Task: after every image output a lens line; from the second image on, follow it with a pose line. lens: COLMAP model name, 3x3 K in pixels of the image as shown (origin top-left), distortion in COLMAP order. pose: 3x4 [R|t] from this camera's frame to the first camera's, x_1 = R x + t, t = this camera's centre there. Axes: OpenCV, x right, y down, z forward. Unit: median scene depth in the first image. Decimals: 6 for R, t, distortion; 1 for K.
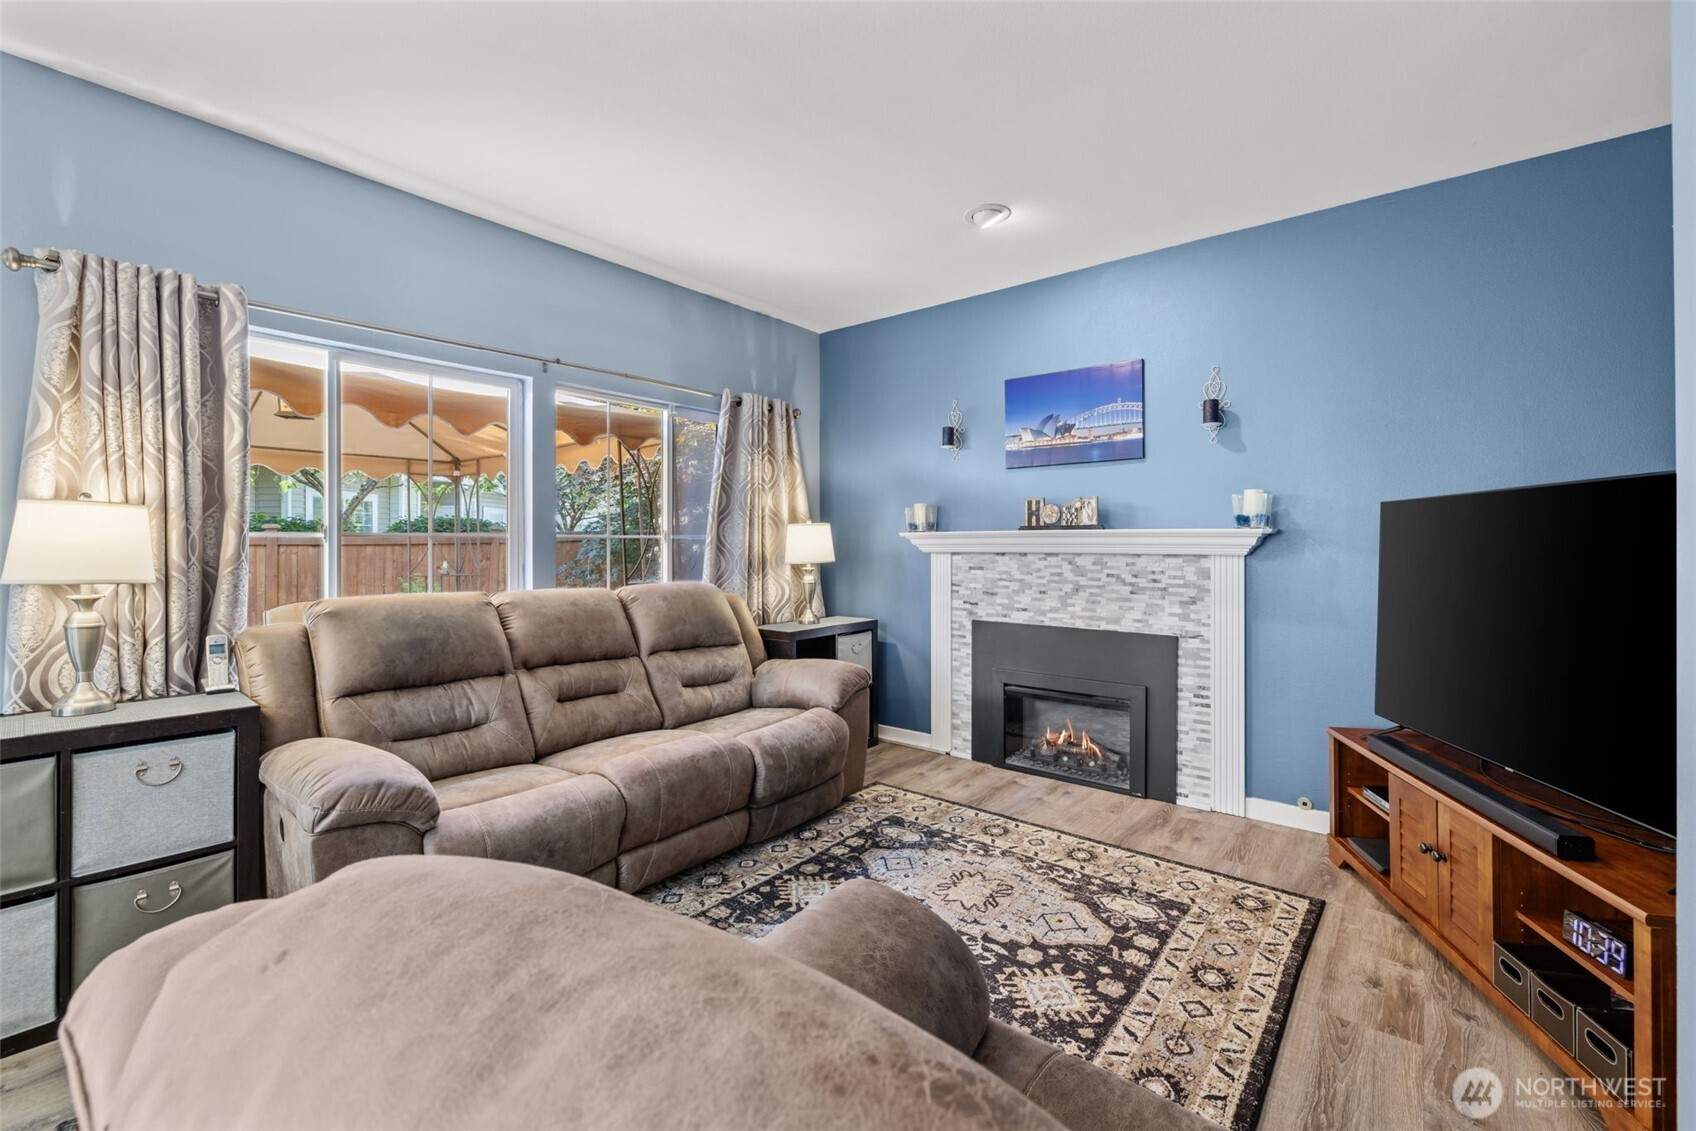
lens RADIAL K [[713.8, 0, 865.8], [0, 713.8, 542.9], [0, 0, 1]] dist [-0.001983, 0.000841]
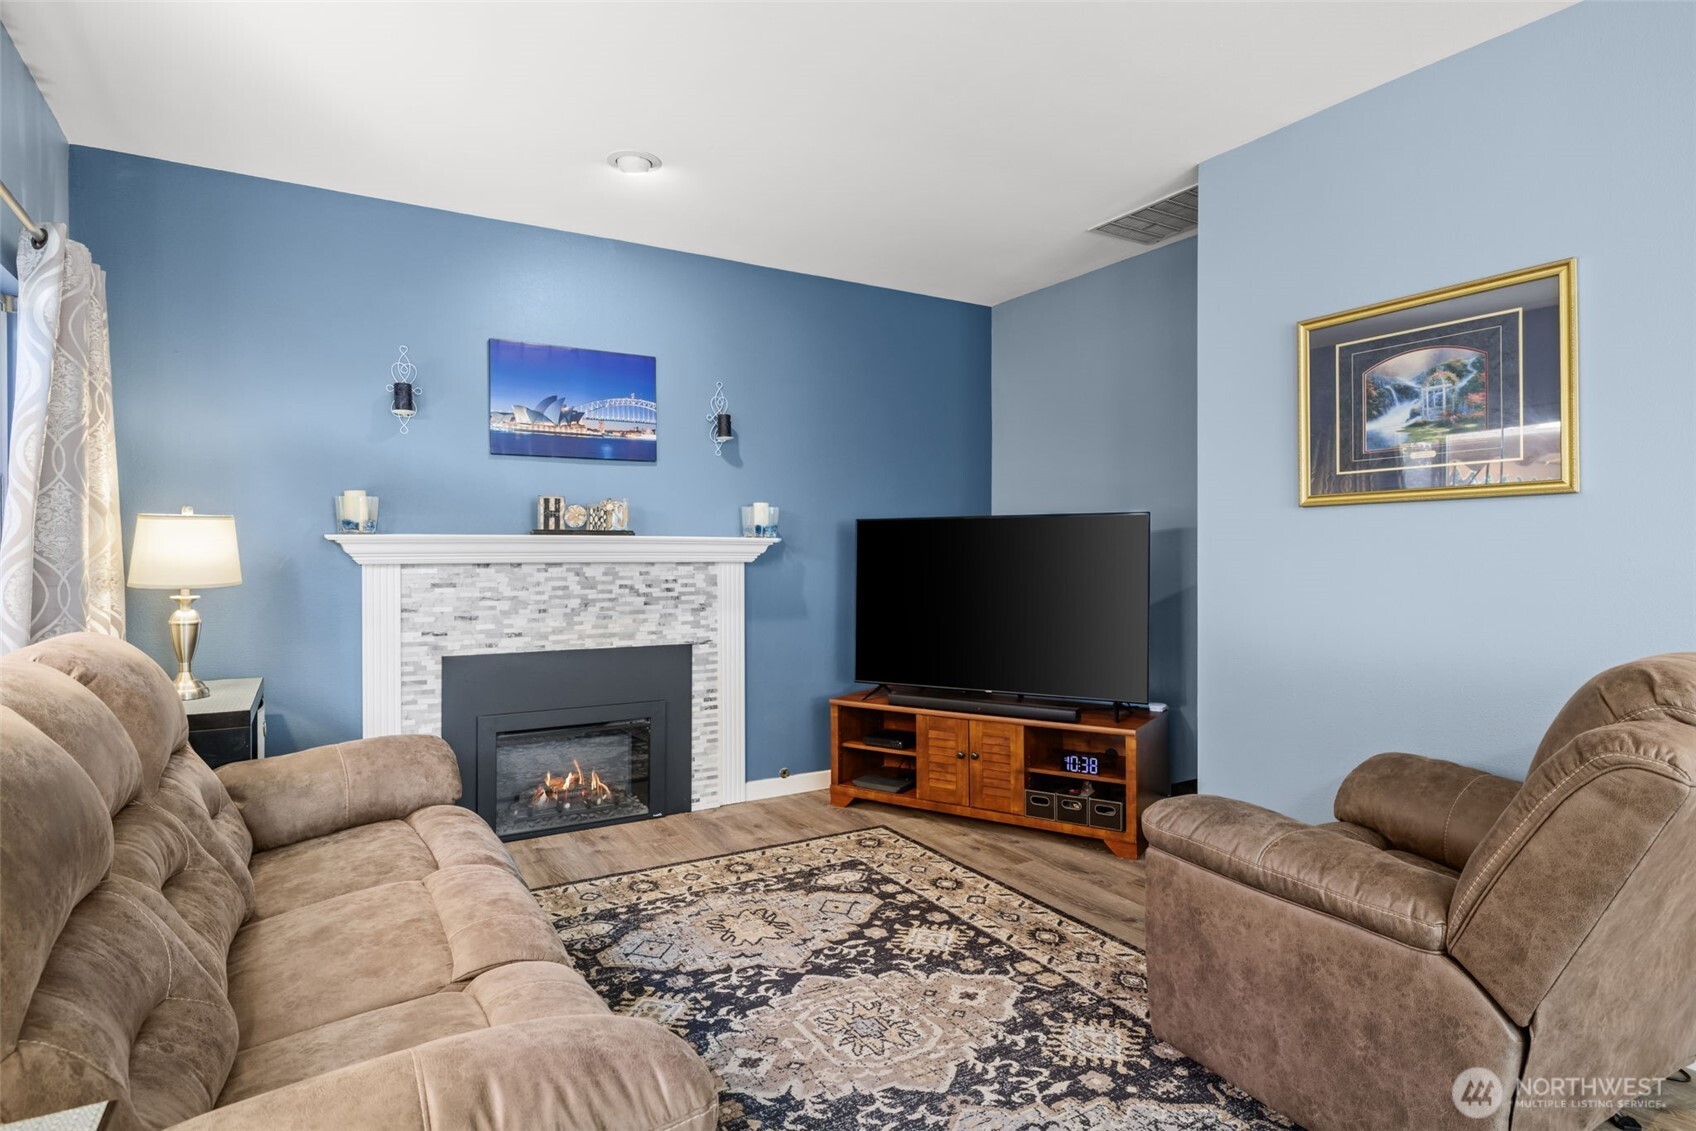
lens RADIAL K [[879.3, 0, 854.0], [0, 879.3, 552.6], [0, 0, 1]] dist [0.004878, 0.001083]
pose [[0.357546, -0.000483, 0.933895, -0.645613], [0.000716, 1.000000, 0.000243, 0.002664], [-0.933895, 0.000582, 0.357546, 0.350223]]
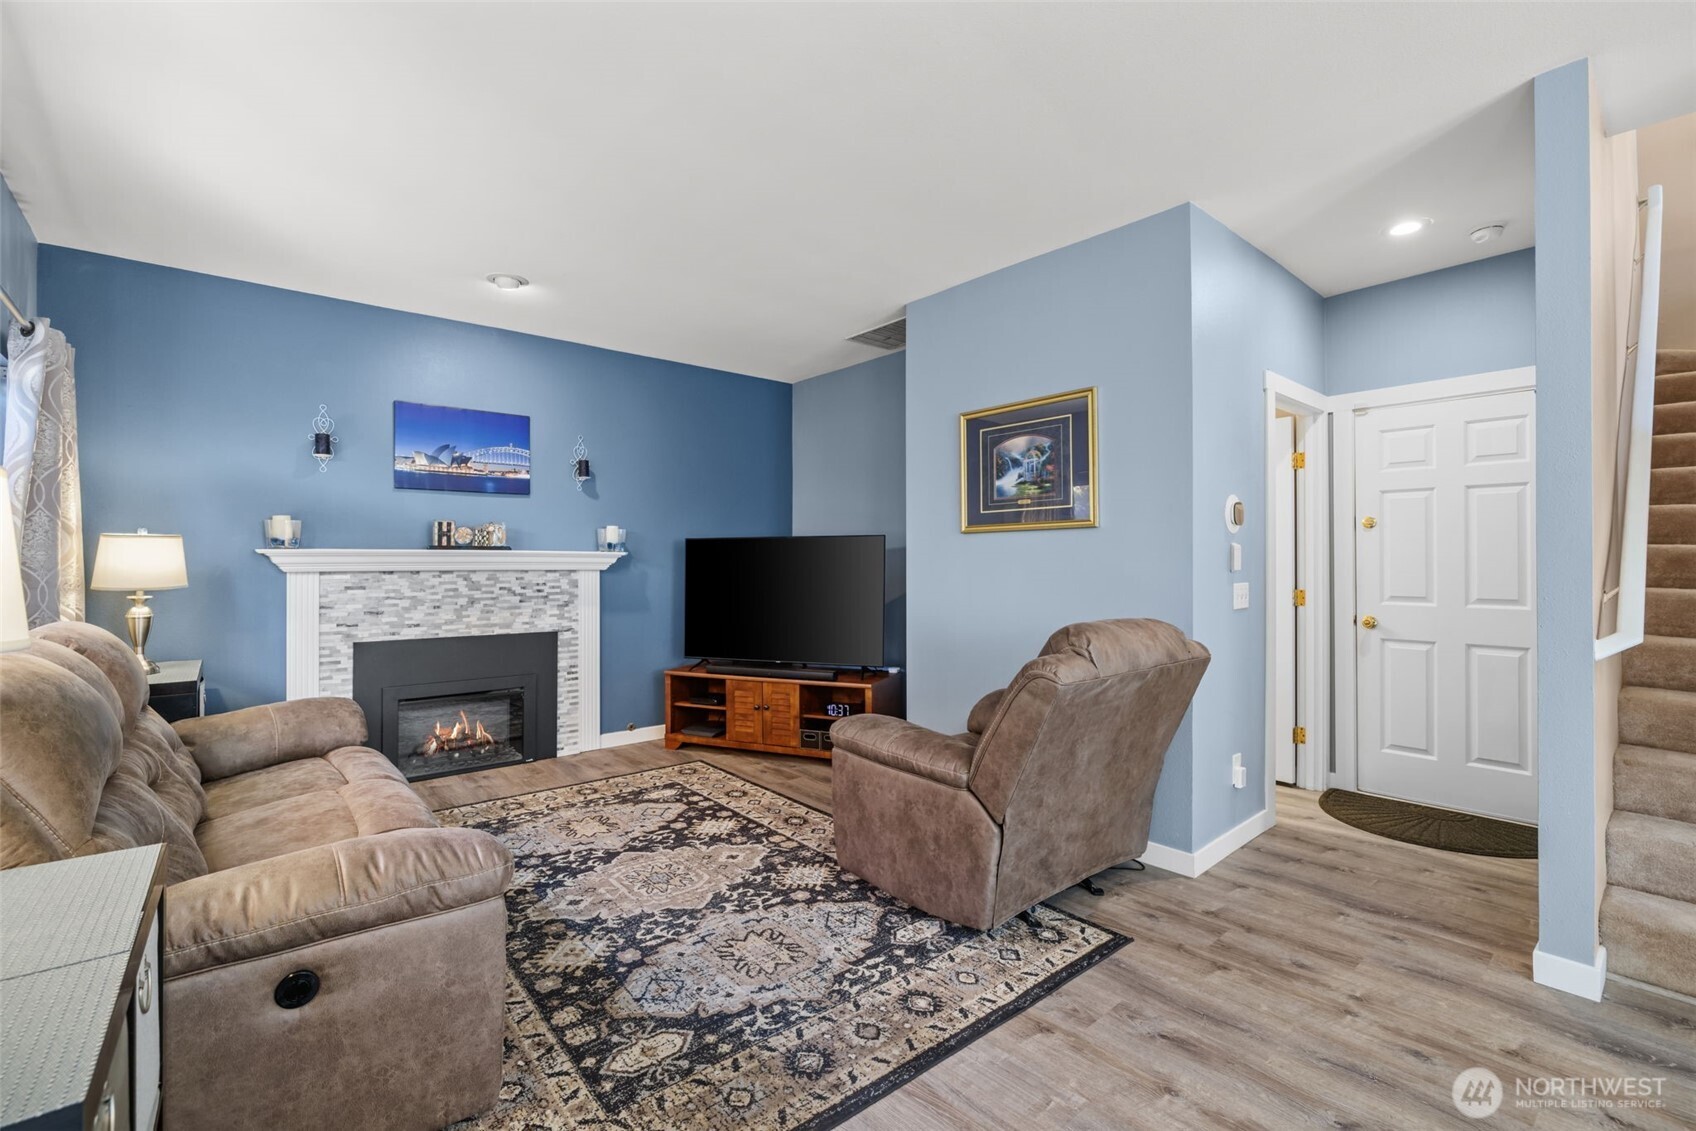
lens RADIAL K [[713.8, 0, 836.7], [0, 713.8, 555.3], [0, 0, 1]] dist [-0.001983, 0.000841]
pose [[0.208976, 0.009248, 0.977877, -0.776233], [0.000824, 0.999953, -0.009632, 0.001860], [-0.977920, 0.002819, 0.208959, 0.210431]]
